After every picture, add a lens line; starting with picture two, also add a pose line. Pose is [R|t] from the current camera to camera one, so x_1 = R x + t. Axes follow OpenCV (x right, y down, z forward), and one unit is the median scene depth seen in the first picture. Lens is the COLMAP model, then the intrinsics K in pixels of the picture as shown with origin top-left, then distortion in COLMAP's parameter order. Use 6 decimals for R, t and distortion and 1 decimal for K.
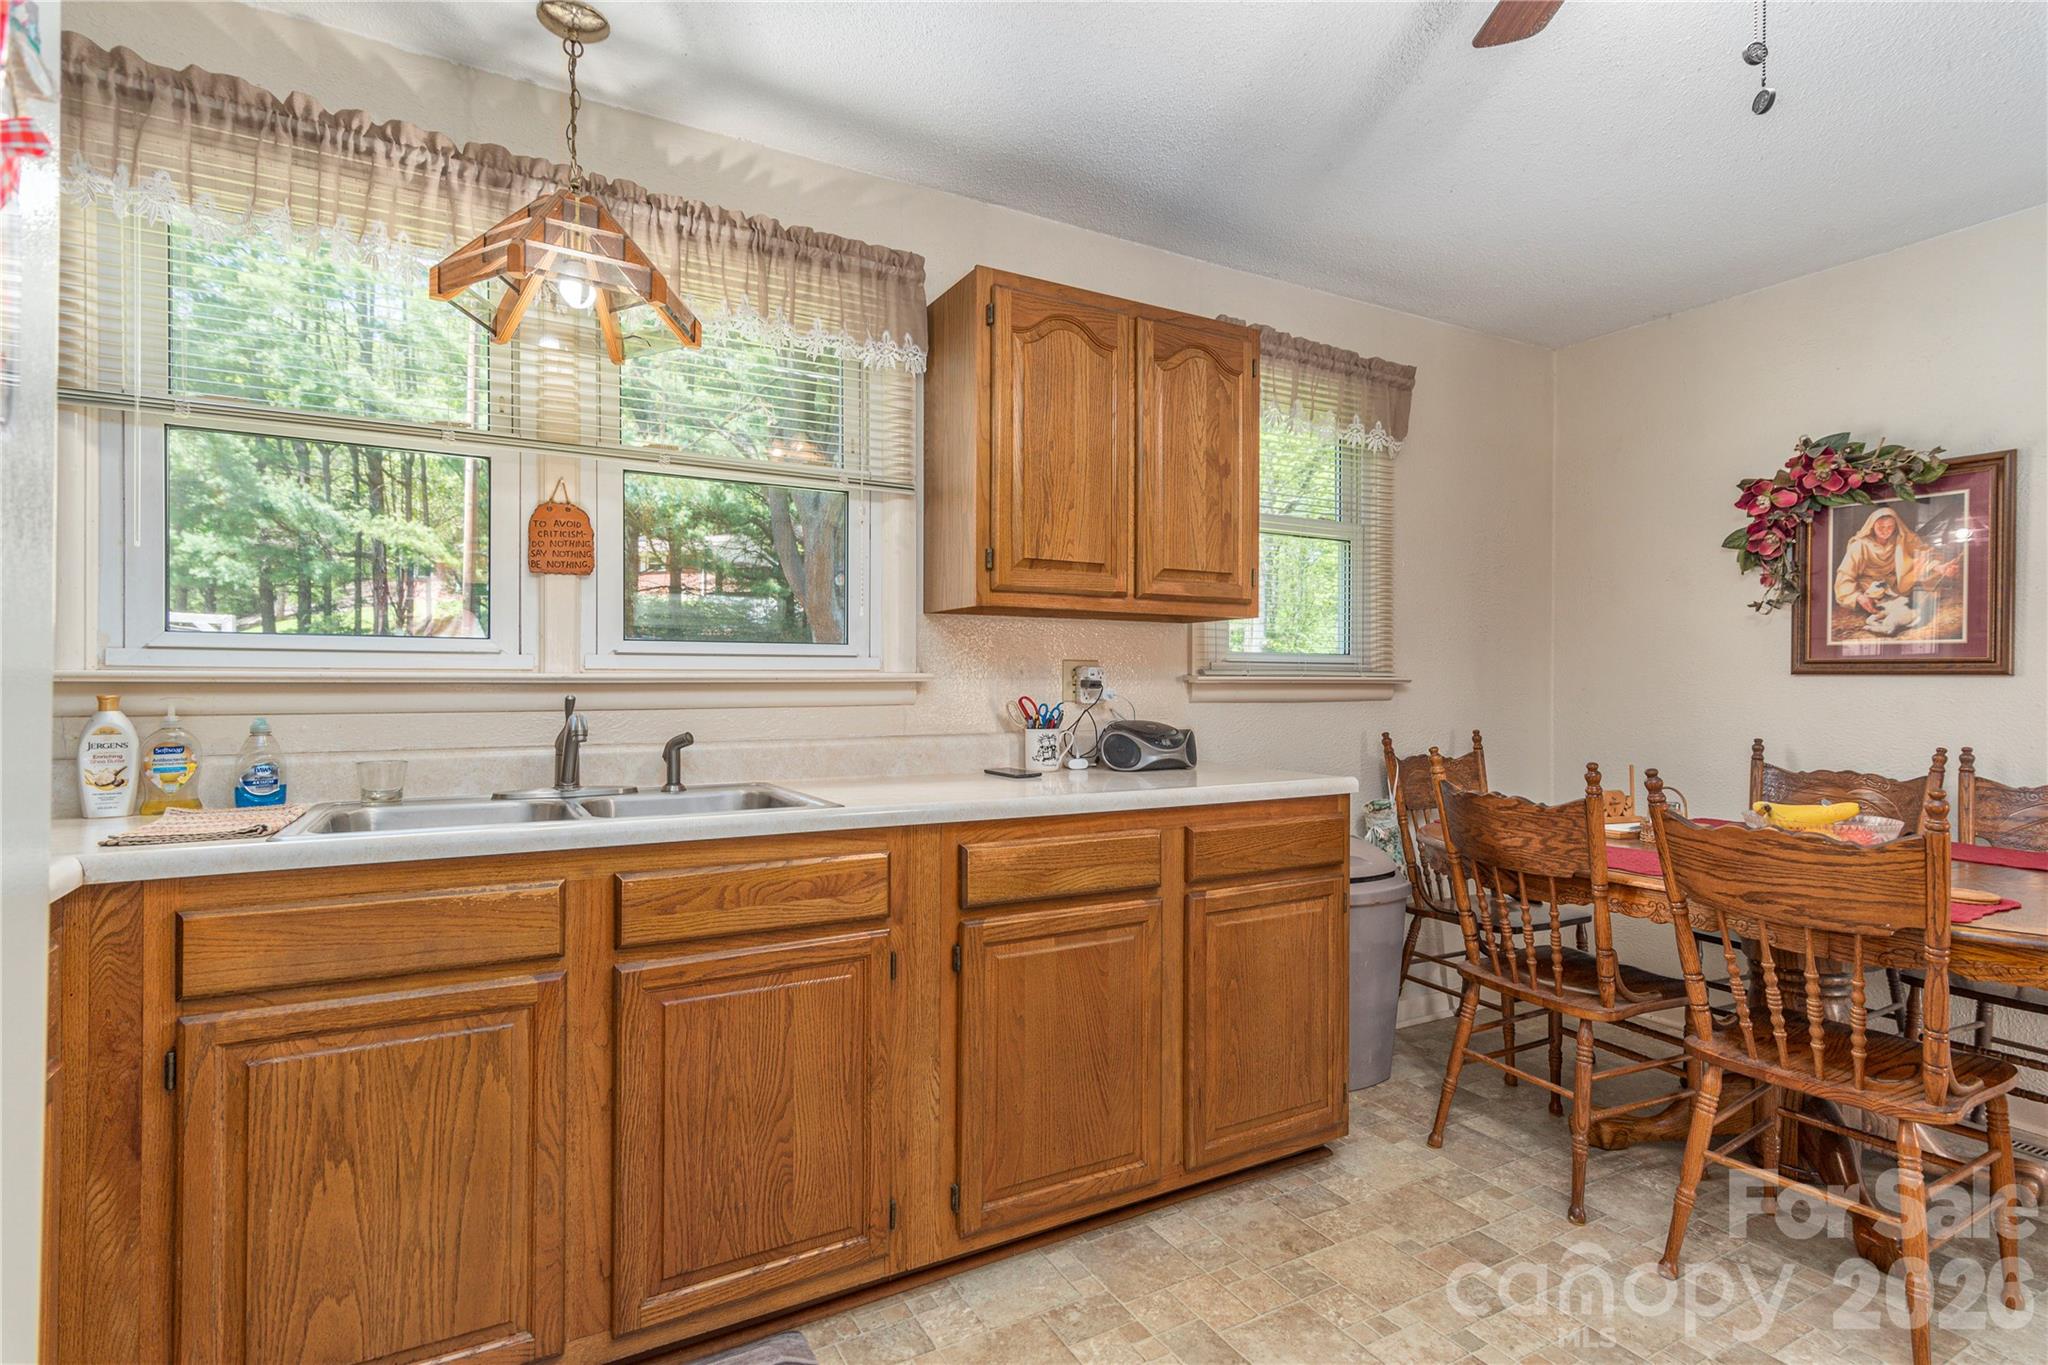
lens RADIAL K [[1010.5, 0, 1024.0], [0, 1010.5, 682.5], [0, 0, 1]] dist [0.010727, -0.000380]
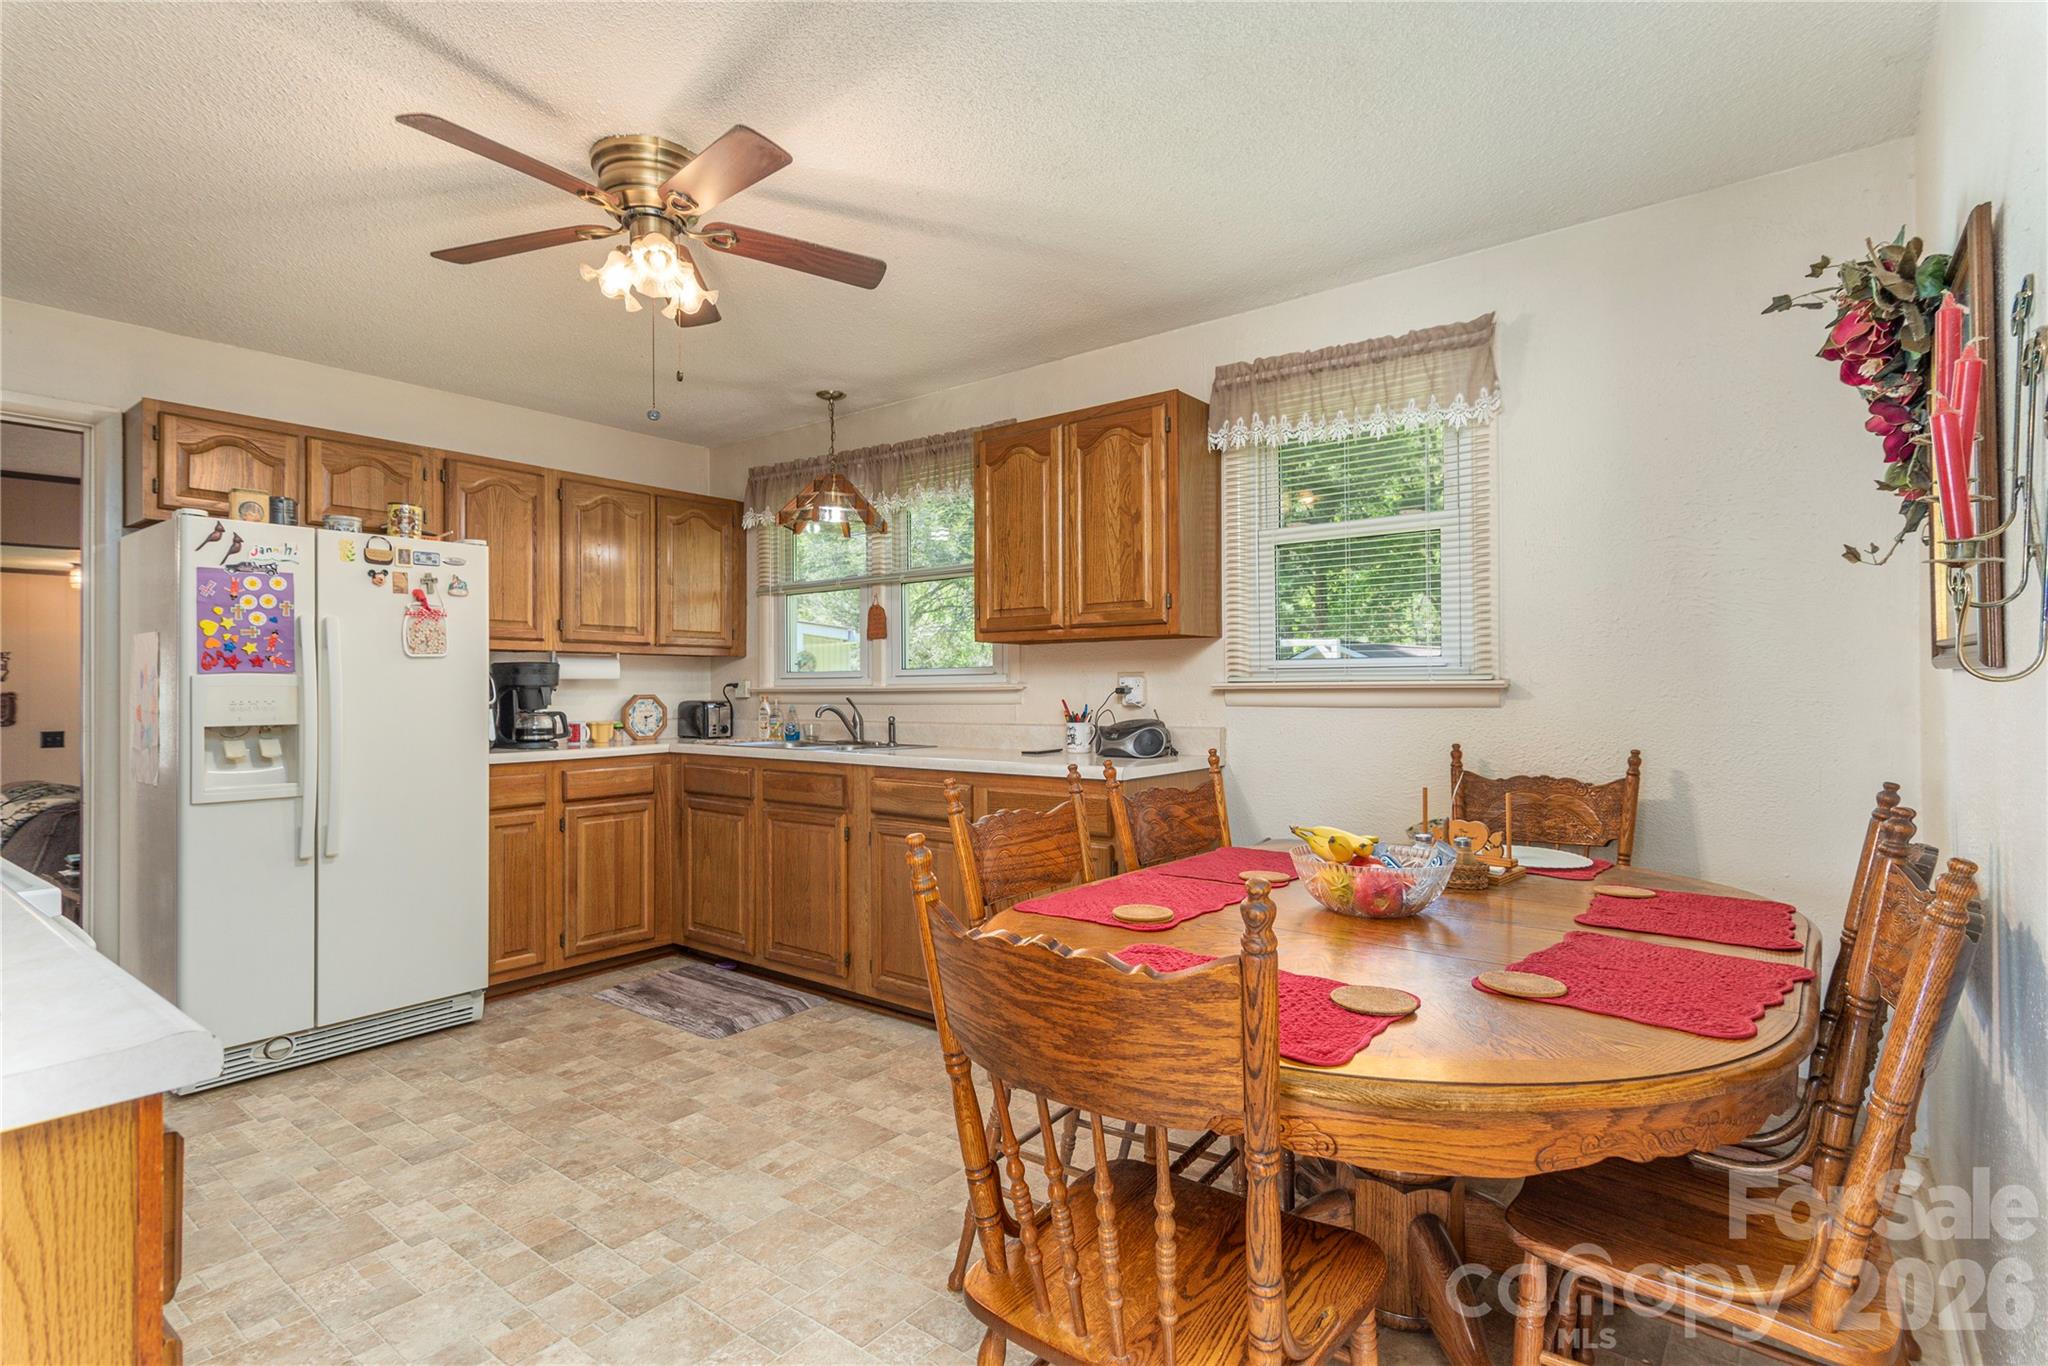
lens RADIAL K [[1010.5, 0, 1024.0], [0, 1010.5, 683.0], [0, 0, 1]] dist [0.010727, -0.000380]
pose [[0.374007, -0.011815, -0.927351, 1.290684], [0.009050, 0.999918, -0.009090, 0.001498], [0.927382, -0.004993, 0.374083, 0.417475]]
